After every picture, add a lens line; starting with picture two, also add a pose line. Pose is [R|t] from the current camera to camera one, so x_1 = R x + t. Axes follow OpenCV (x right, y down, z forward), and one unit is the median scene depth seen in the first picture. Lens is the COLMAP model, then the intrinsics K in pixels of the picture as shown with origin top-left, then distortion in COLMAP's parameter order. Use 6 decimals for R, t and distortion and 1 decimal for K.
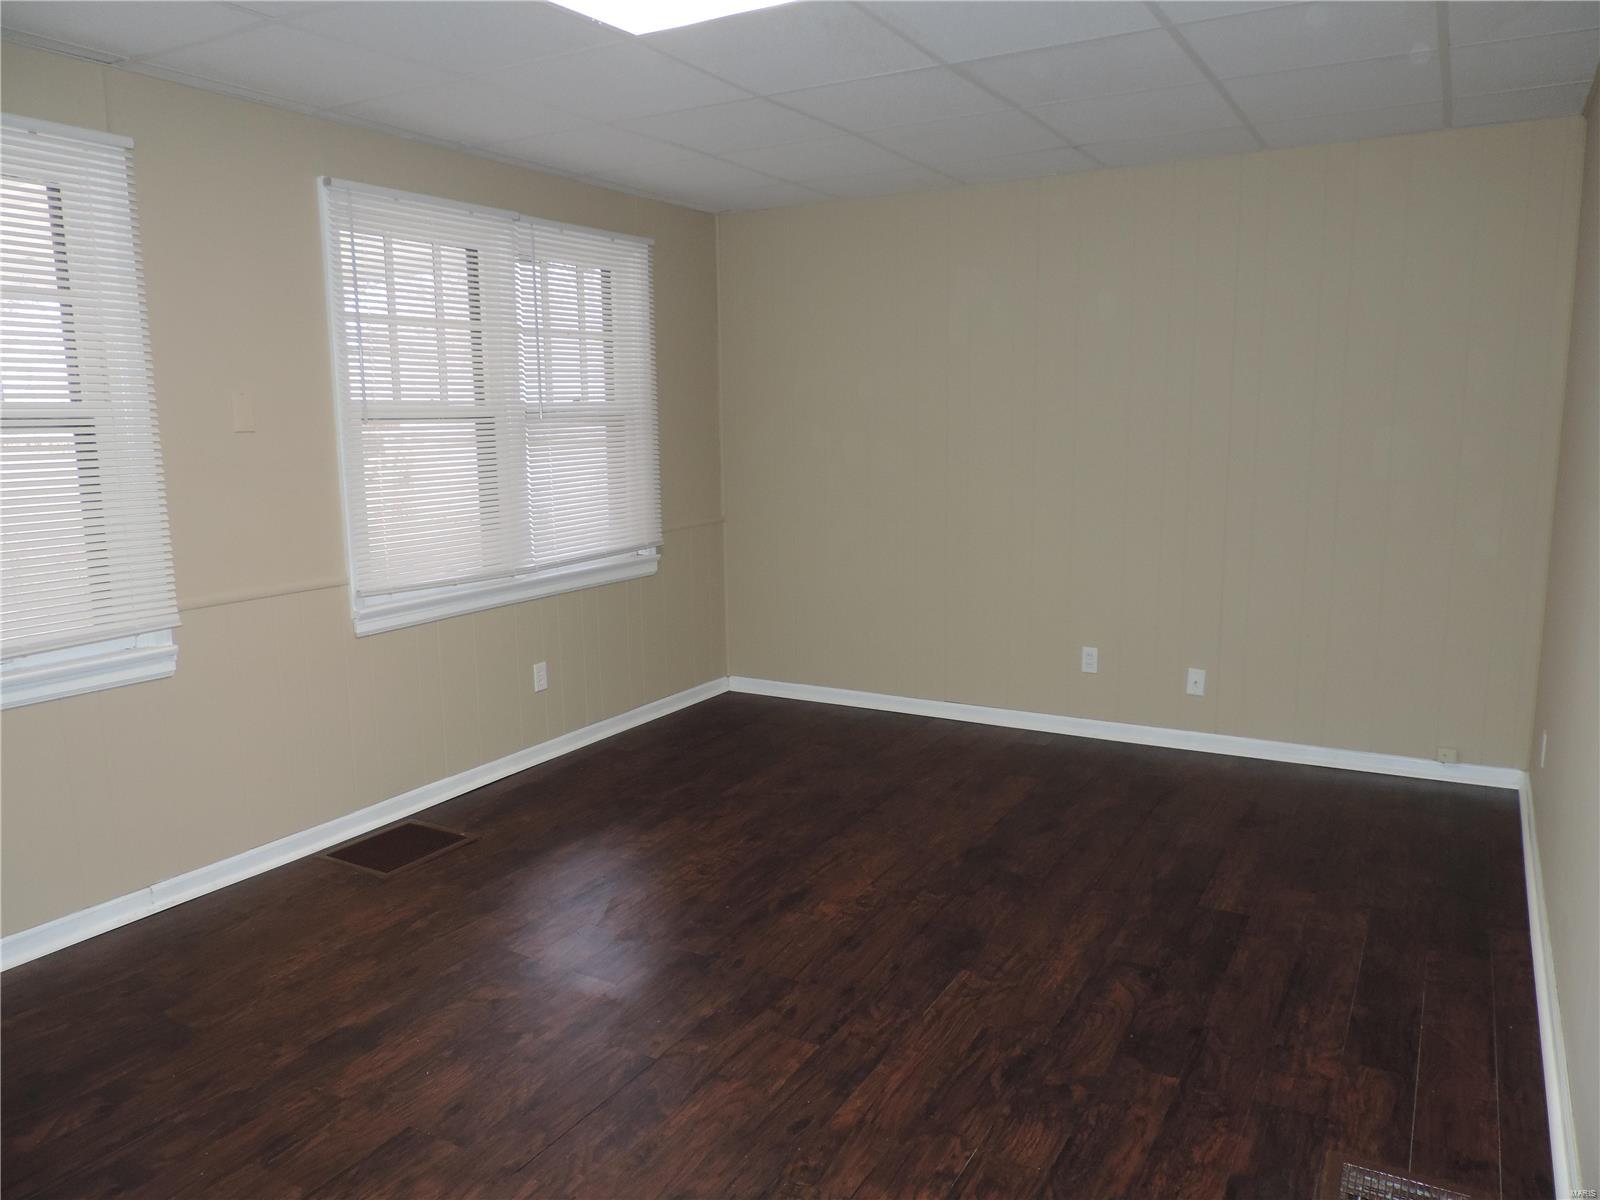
lens RADIAL K [[1153.0, 0, 795.8], [0, 1153.0, 599.0], [0, 0, 1]] dist [-0.028236, -0.000817]
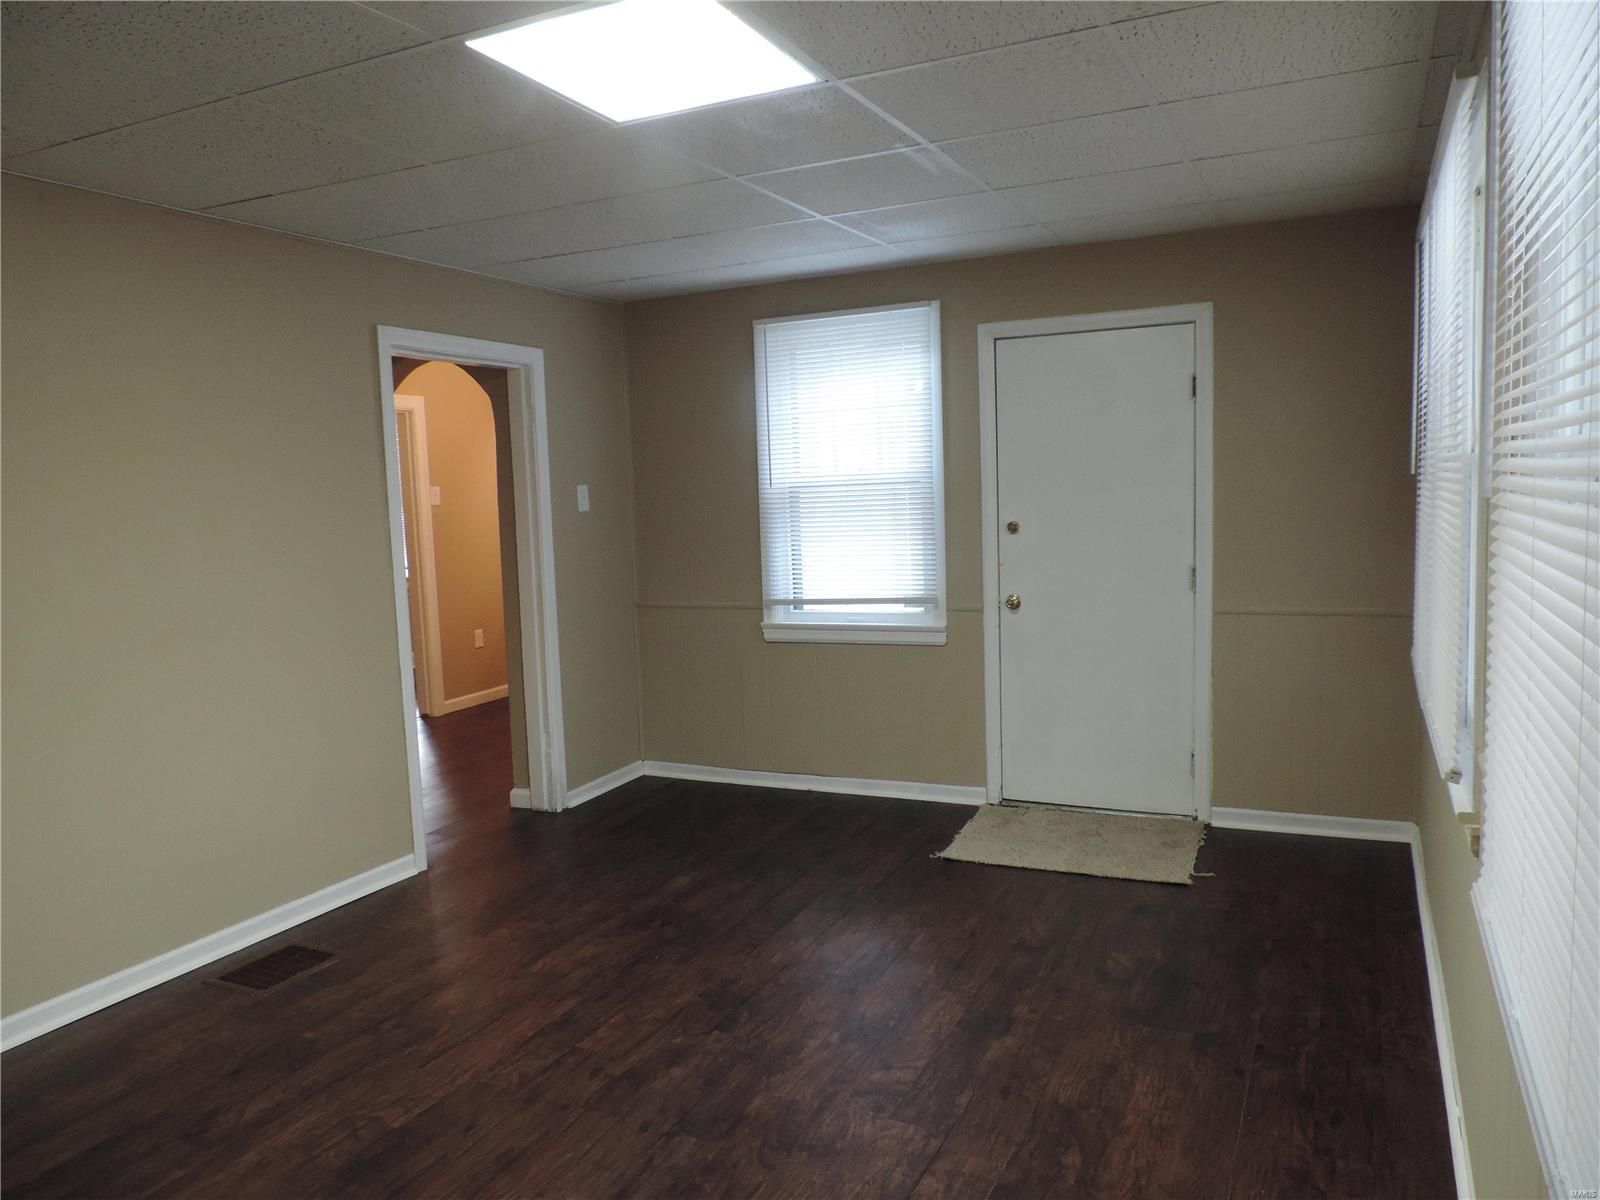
lens RADIAL K [[1153.0, 0, 799.3], [0, 1153.0, 600.7], [0, 0, 1]] dist [-0.028236, -0.000817]
pose [[-0.995864, 0.056845, -0.070883, -0.140868], [0.036864, 0.965809, 0.256619, -0.319834], [0.083046, 0.252944, -0.963910, 1.925648]]
